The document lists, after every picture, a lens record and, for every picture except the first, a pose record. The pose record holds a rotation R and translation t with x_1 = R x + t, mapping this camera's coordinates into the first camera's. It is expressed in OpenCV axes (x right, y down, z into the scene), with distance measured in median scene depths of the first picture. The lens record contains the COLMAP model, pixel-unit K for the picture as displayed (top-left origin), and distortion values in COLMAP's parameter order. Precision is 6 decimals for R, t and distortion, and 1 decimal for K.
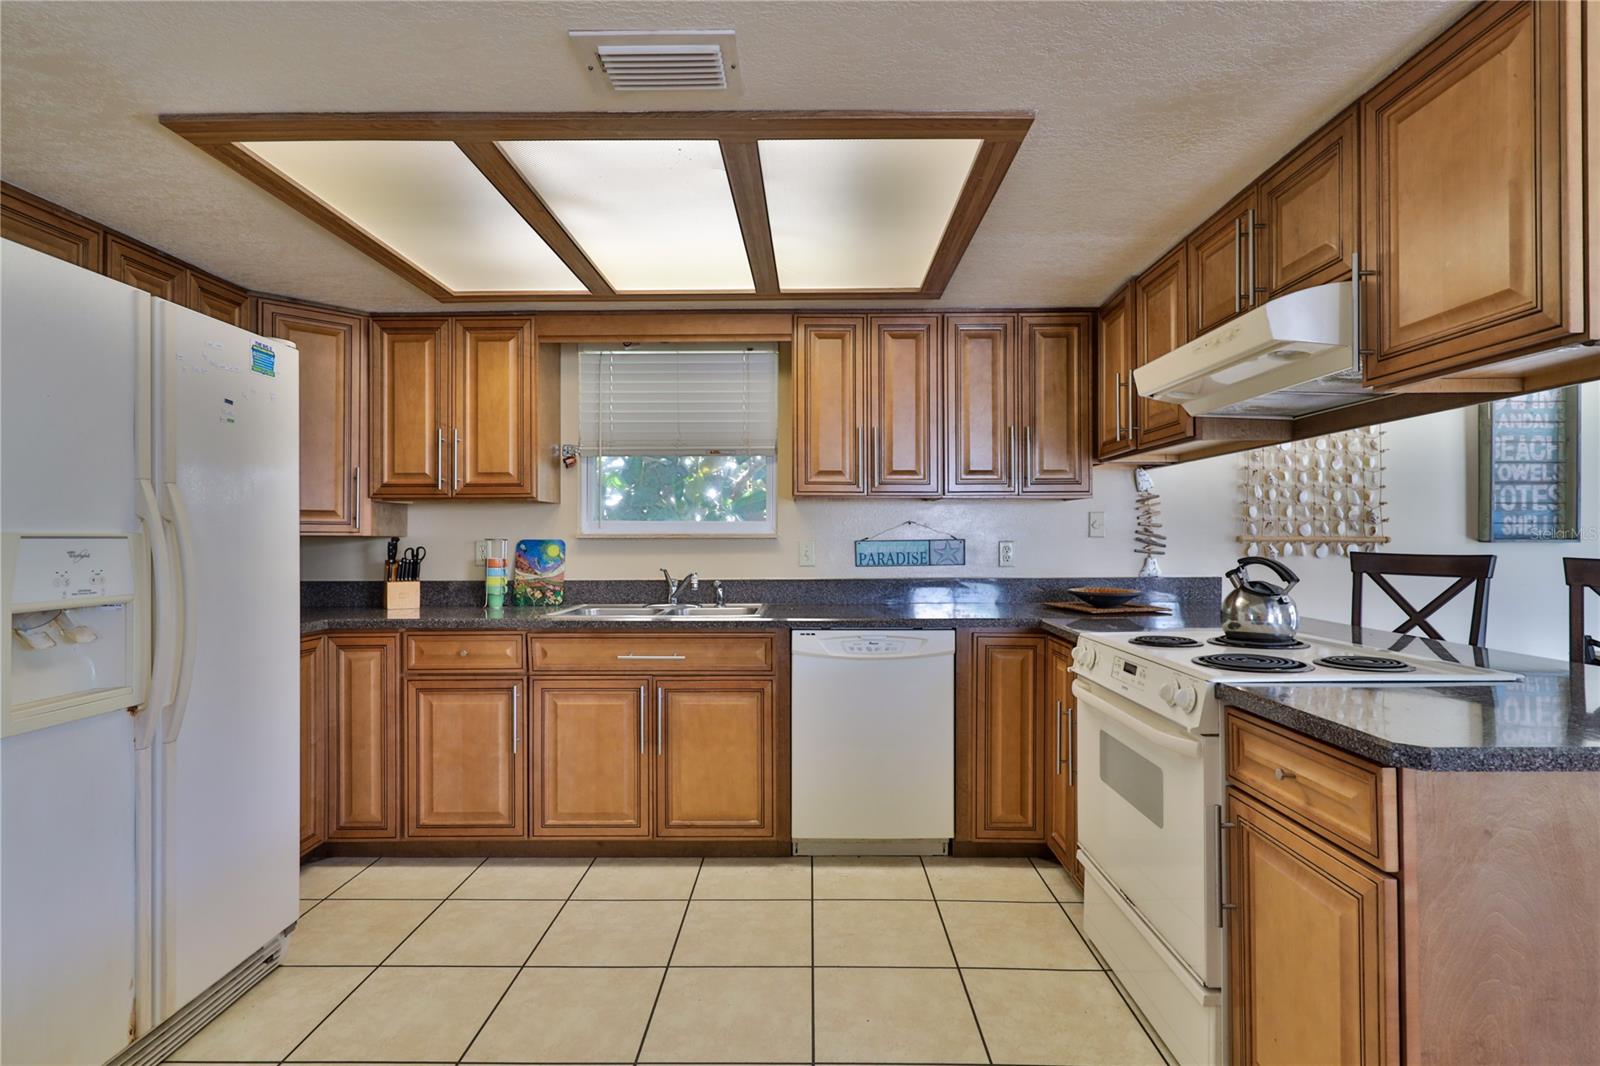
lens RADIAL K [[810.1, 0, 792.1], [0, 810.1, 531.3], [0, 0, 1]] dist [0.004780, 0.000419]
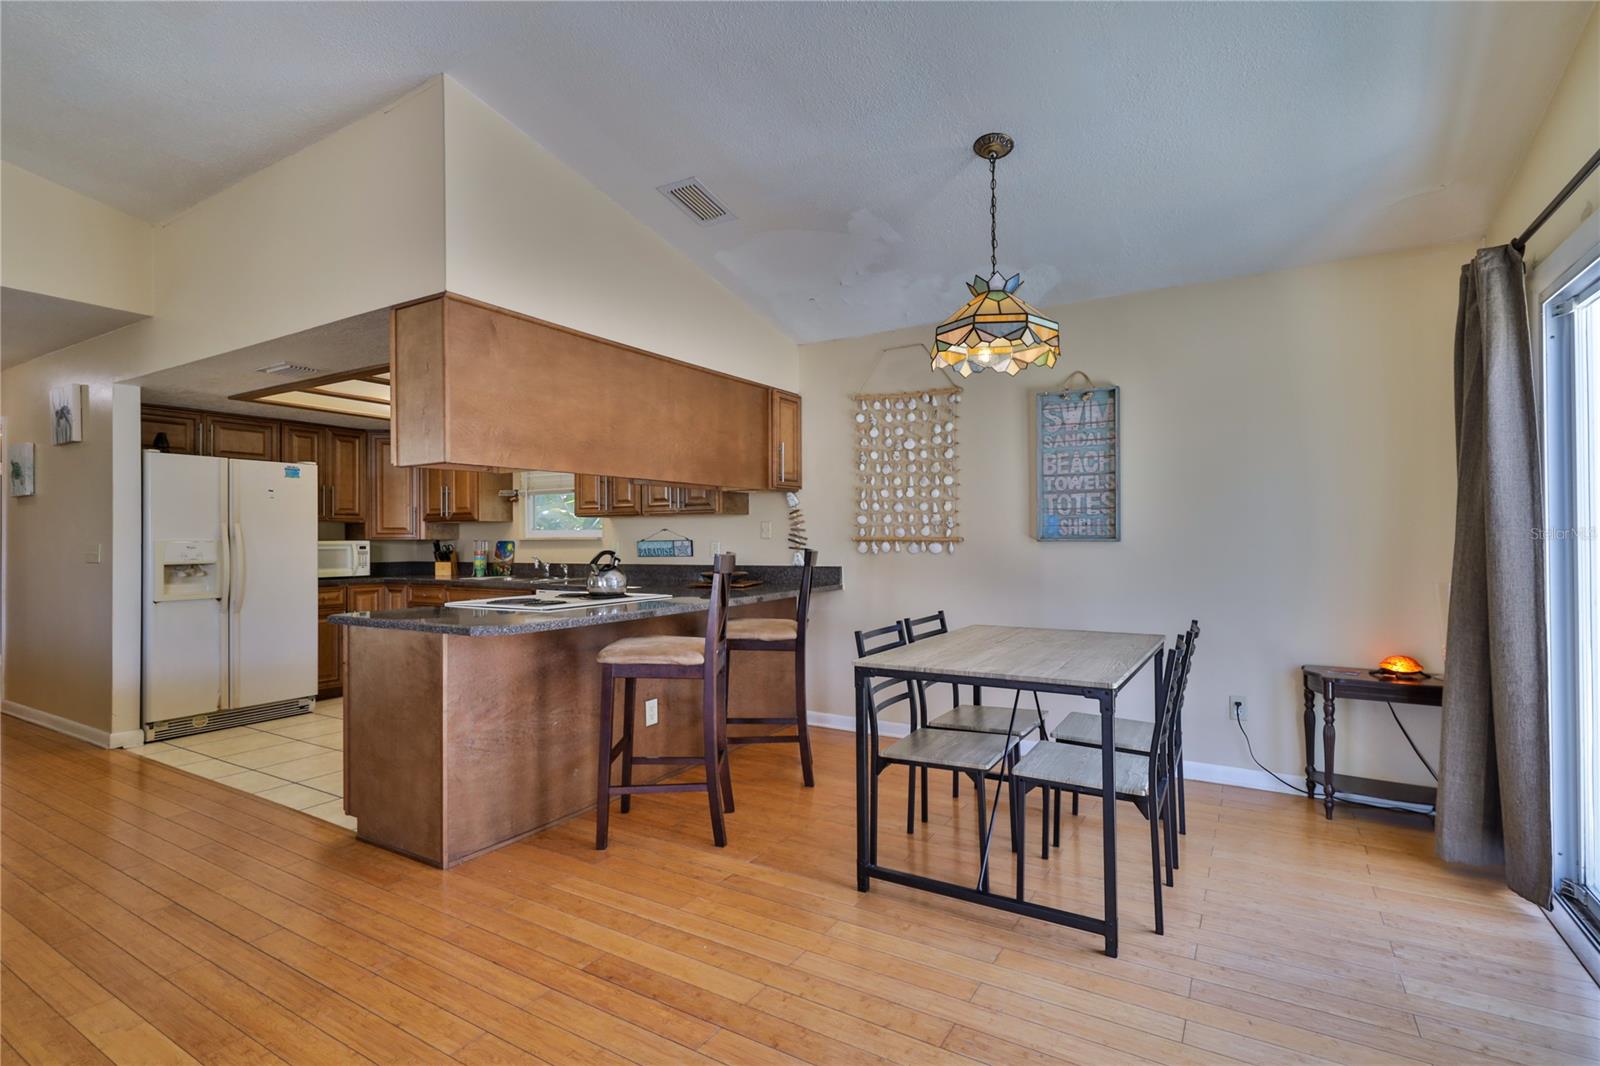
lens RADIAL K [[711.9, 0, 797.7], [0, 711.9, 540.0], [0, 0, 1]] dist [0.003316, 0.000021]
pose [[0.875964, -0.002535, -0.482371, 1.142679], [0.009190, 0.999892, 0.011433, -0.004707], [0.482290, -0.014448, 0.875893, -0.128791]]
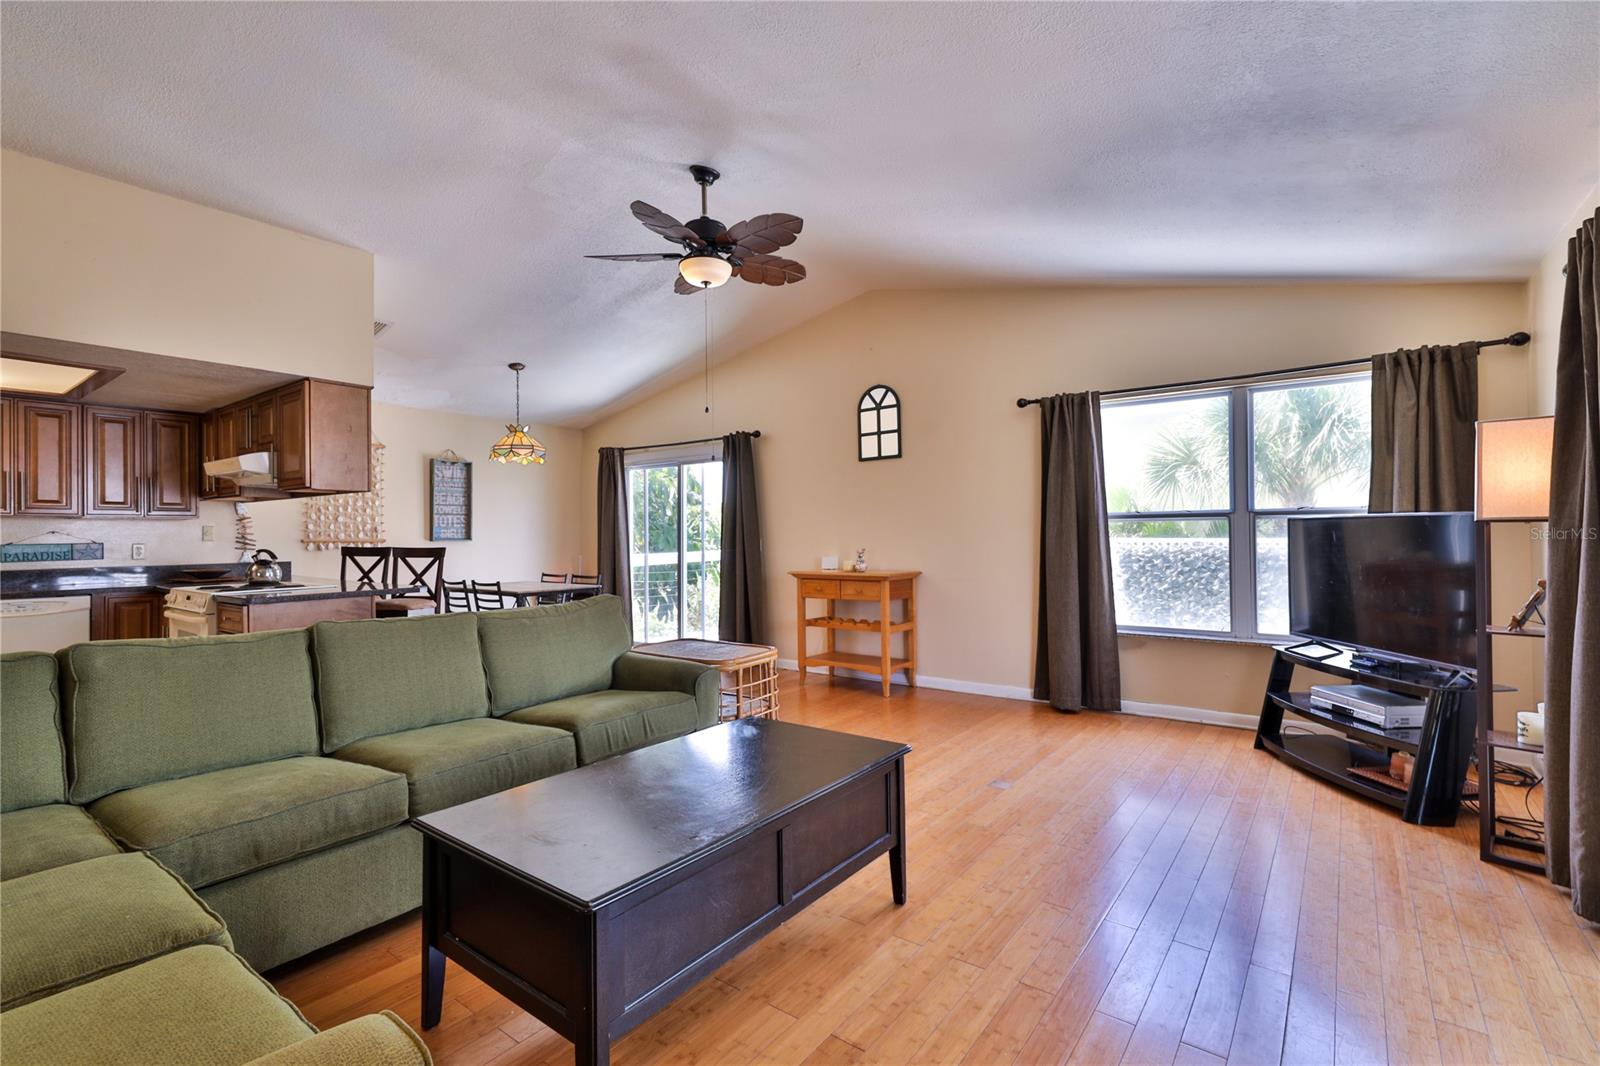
lens RADIAL K [[711.9, 0, 797.0], [0, 711.9, 531.9], [0, 0, 1]] dist [0.003316, 0.000021]
pose [[0.584499, 0.000743, 0.811394, -0.138245], [-0.000767, 1.000000, -0.000364, -0.012903], [-0.811394, -0.000410, 0.584500, -0.993156]]
